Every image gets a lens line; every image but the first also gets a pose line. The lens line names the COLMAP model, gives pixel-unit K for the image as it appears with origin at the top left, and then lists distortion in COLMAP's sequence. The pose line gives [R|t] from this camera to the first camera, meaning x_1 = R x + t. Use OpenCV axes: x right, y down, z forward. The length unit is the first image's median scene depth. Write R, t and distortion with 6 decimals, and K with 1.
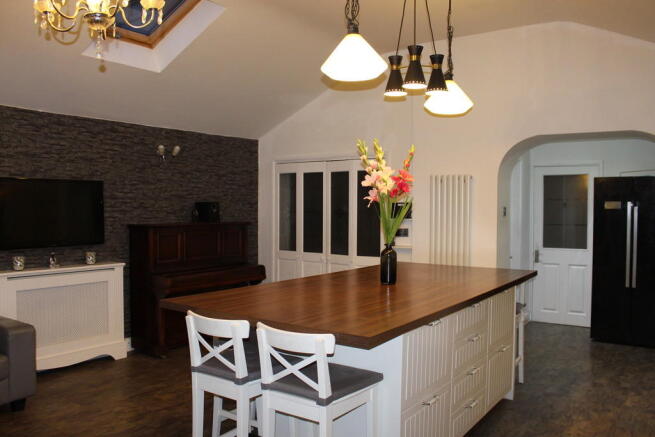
lens RADIAL K [[552.5, 0, 327.5], [0, 552.5, 218.5], [0, 0, 1]] dist [-0.142172, 0.126500]
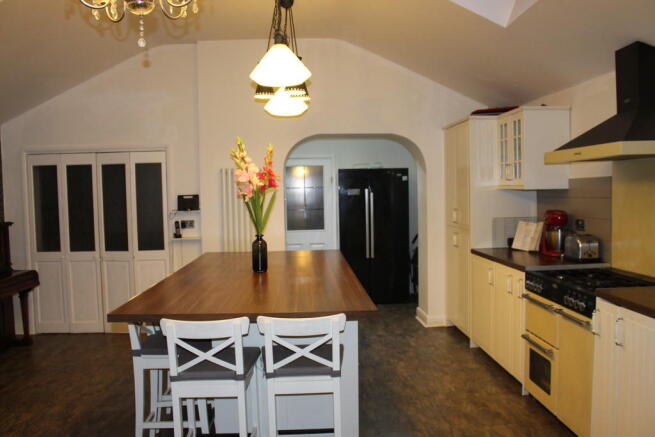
lens RADIAL K [[552.5, 0, 327.5], [0, 552.5, 218.5], [0, 0, 1]] dist [-0.142172, 0.126500]
pose [[0.799144, -0.052339, 0.598857, -0.287618], [0.037116, 0.998598, 0.037746, -0.015007], [-0.599992, -0.007937, 0.799966, 0.034515]]
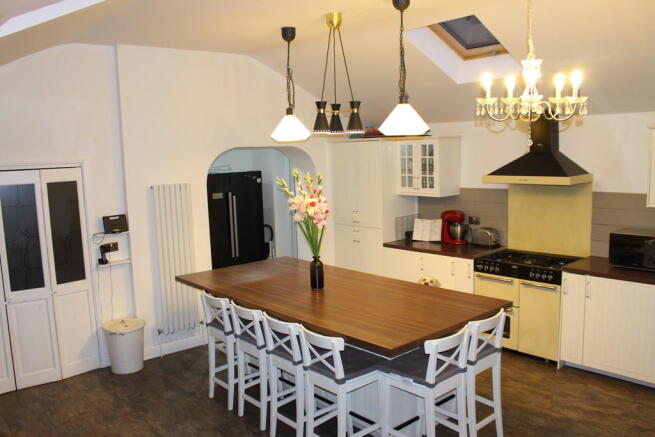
lens RADIAL K [[552.5, 0, 327.5], [0, 552.5, 218.5], [0, 0, 1]] dist [-0.142172, 0.126500]
pose [[0.249975, -0.133280, 0.959035, -0.699032], [0.054637, 0.990844, 0.123460, -0.125492], [-0.966710, 0.021537, 0.254968, 0.448523]]
